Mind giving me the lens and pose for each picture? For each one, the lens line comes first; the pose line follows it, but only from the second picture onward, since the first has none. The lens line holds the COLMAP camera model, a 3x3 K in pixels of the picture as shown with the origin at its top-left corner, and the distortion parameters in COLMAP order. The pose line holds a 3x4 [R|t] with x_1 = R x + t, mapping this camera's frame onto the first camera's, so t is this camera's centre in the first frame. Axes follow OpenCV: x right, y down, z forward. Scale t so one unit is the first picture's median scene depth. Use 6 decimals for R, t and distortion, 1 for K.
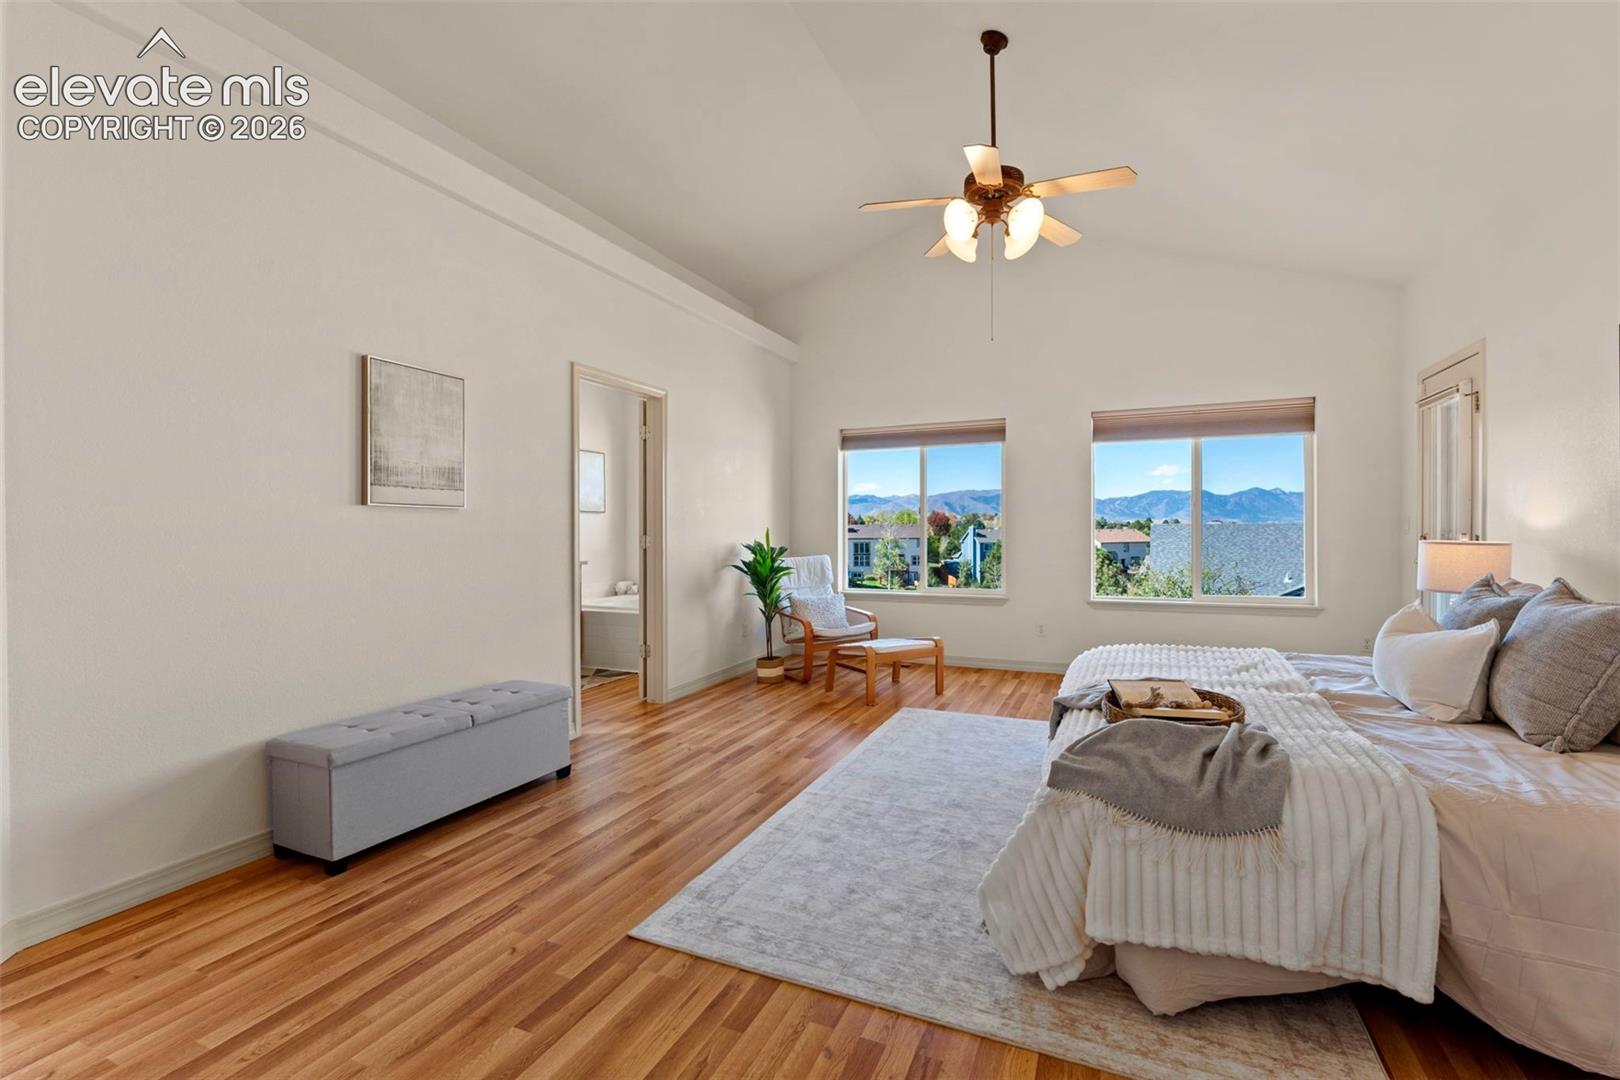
lens RADIAL K [[687.4, 0, 825.8], [0, 687.4, 531.7], [0, 0, 1]] dist [-0.001167, -0.000119]
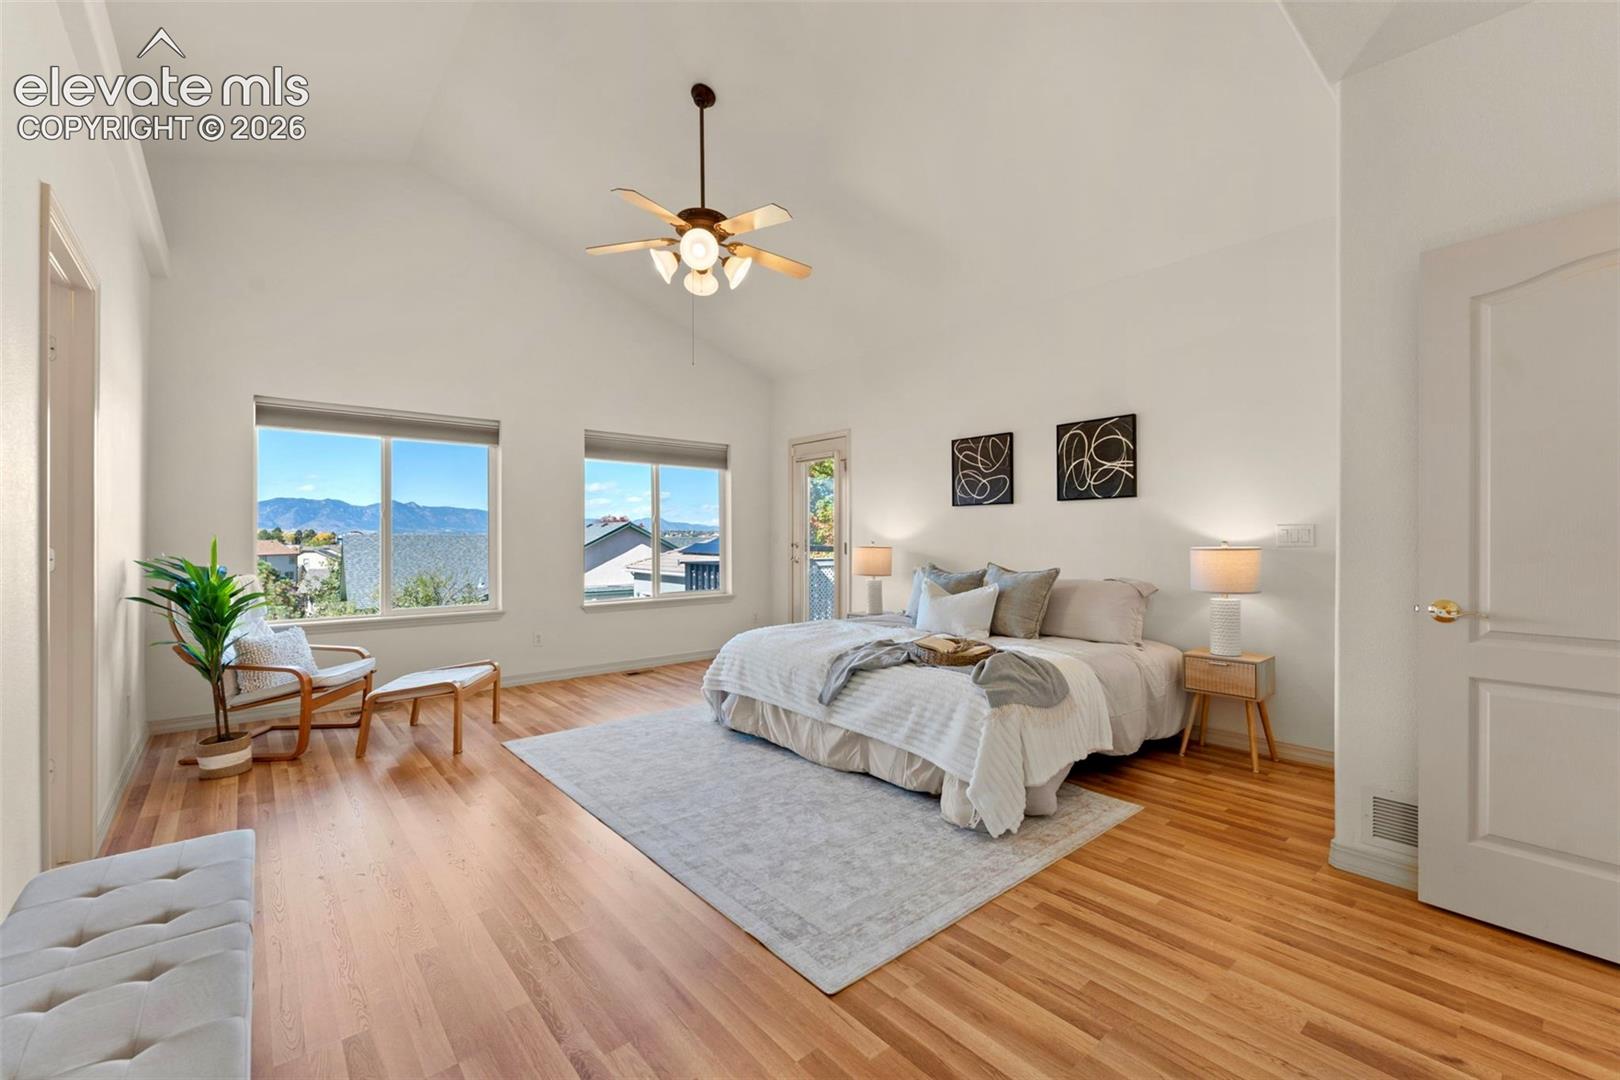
lens RADIAL K [[670.8, 0, 792.4], [0, 670.8, 540.8], [0, 0, 1]] dist [-0.000031, -0.000026]
pose [[0.453920, 0.000980, 0.891042, -0.540336], [0.001791, 0.999996, -0.002012, 0.002666], [-0.891041, 0.002509, 0.453916, 0.326494]]
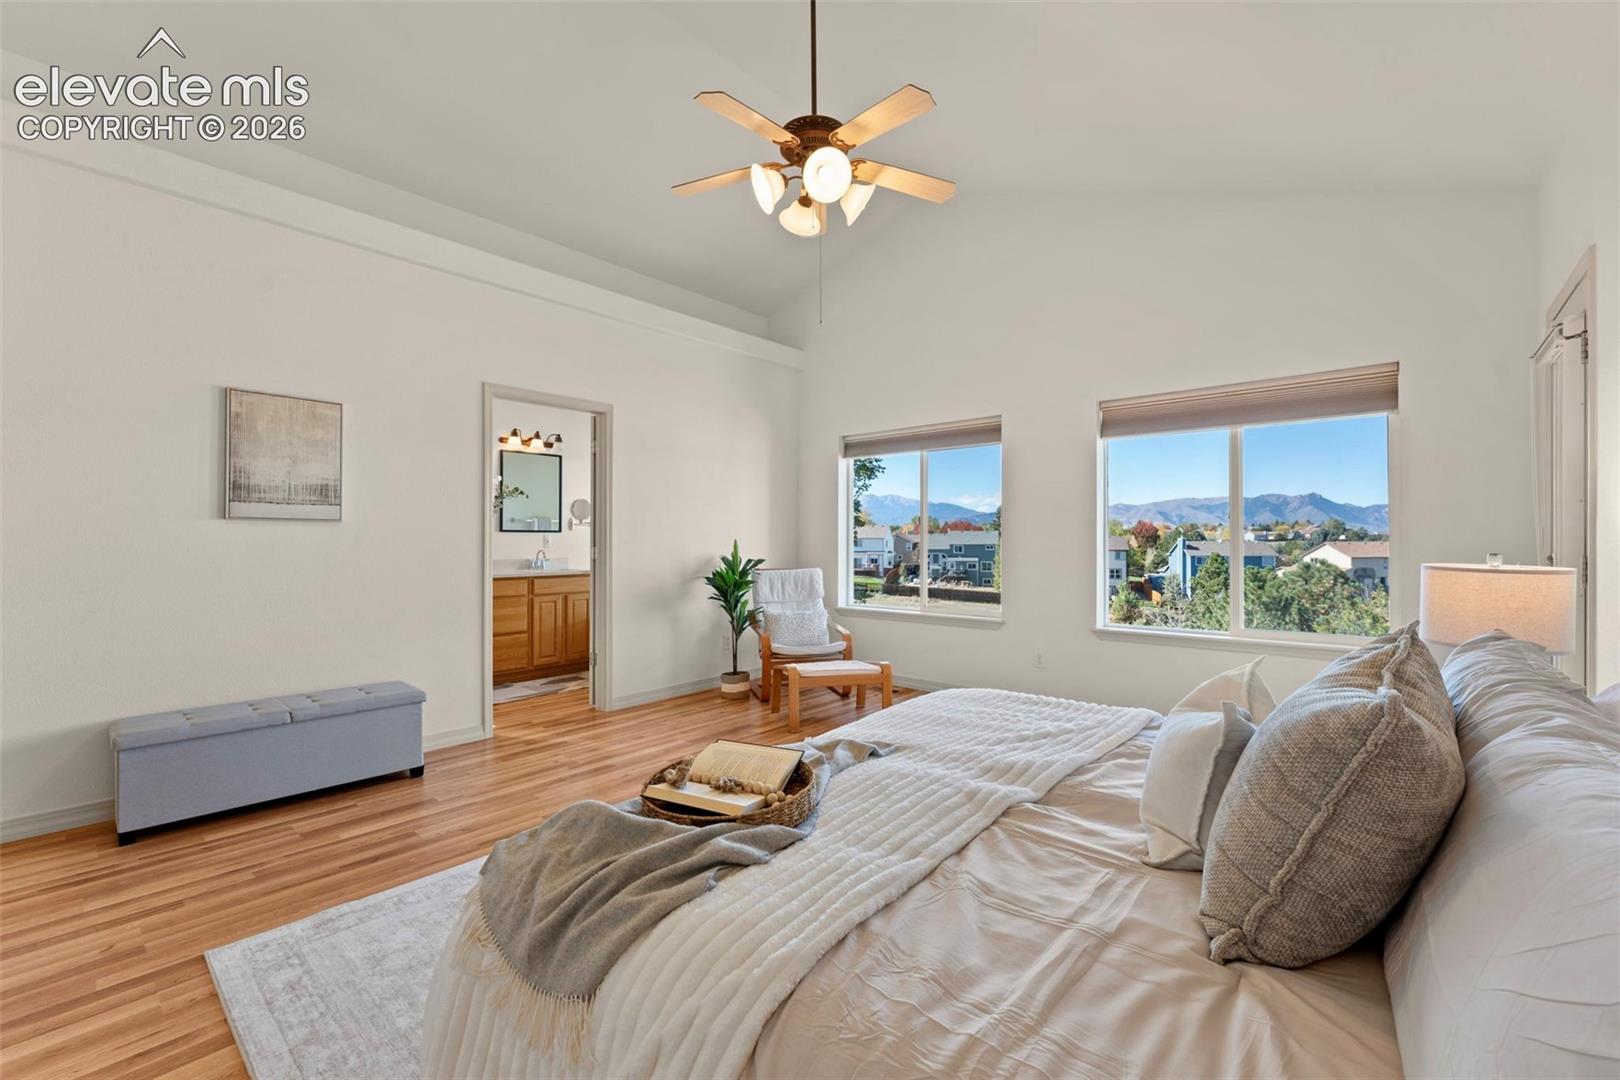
lens RADIAL K [[665.5, 0, 810.0], [0, 665.5, 540.0], [0, 0, 1]] dist [0.000657, -0.000088]
pose [[0.951673, 0.004400, -0.307083, 0.417312], [-0.005372, 0.999983, -0.002319, -0.005207], [0.307068, 0.003856, 0.951680, 0.177756]]
